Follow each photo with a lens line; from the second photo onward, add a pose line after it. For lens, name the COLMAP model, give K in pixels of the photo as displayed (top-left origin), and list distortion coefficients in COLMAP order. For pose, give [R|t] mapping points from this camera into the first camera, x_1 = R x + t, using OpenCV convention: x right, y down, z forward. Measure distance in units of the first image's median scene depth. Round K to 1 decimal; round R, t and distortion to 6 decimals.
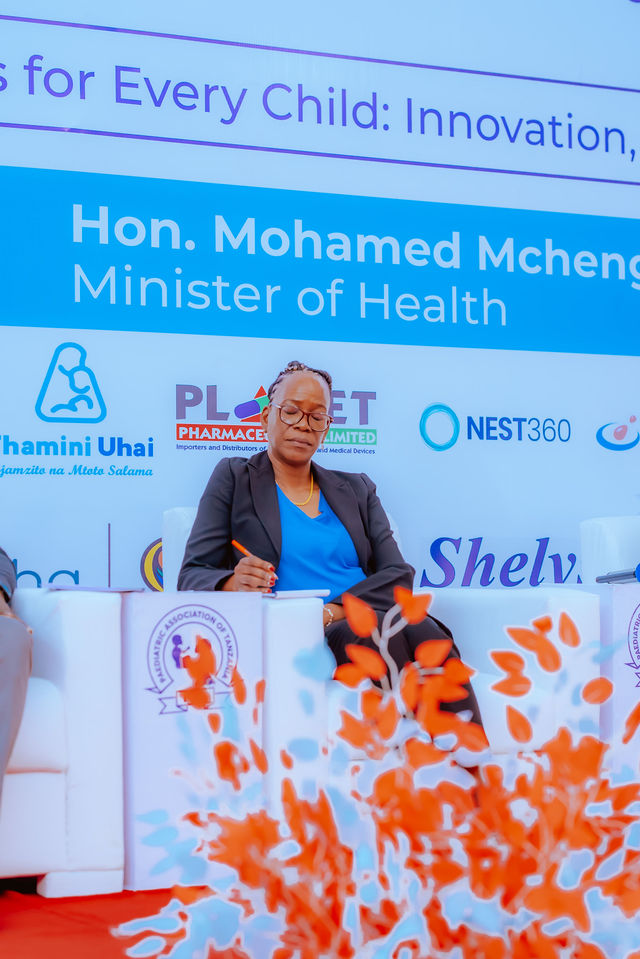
lens RADIAL K [[2257.2, 0, 305.5], [0, 2257.2, 502.0], [0, 0, 1]] dist [0.014343, -0.579619]
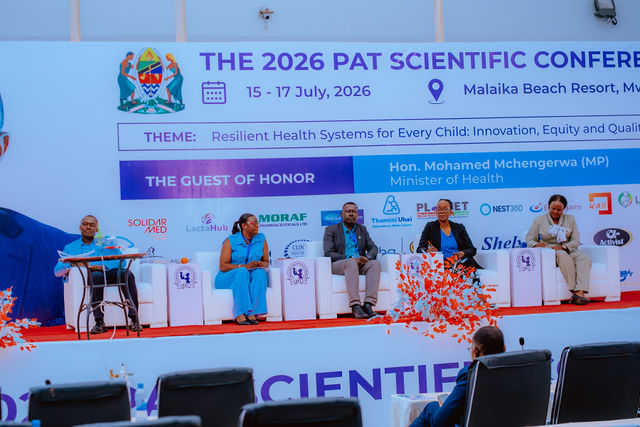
lens RADIAL K [[1506.4, 0, 320.0], [0, 1506.4, 213.5], [0, 0, 1]] dist [0.014343, -0.579619]
pose [[0.982209, -0.039212, -0.183653, 0.267829], [0.041841, 0.999070, 0.010459, -0.067953], [0.183072, -0.017958, 0.982935, -1.704710]]
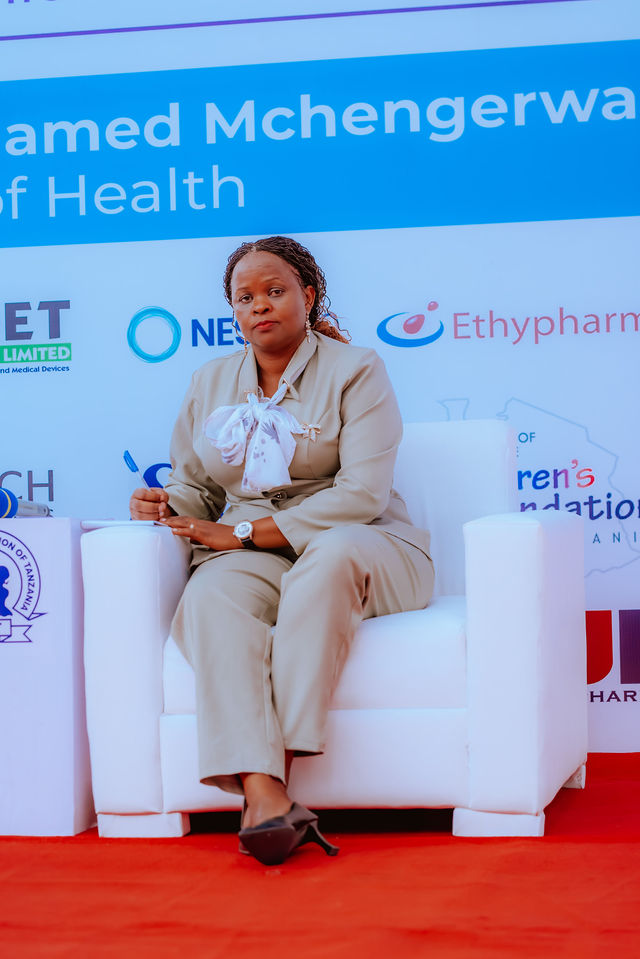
lens RADIAL K [[2257.2, 0, 305.5], [0, 2257.2, 502.0], [0, 0, 1]] dist [0.014343, -0.579619]
pose [[0.771875, -0.007818, -0.635726, 0.670767], [0.042936, 0.998283, 0.039855, -0.001416], [0.634323, -0.058058, 0.770885, 0.382926]]
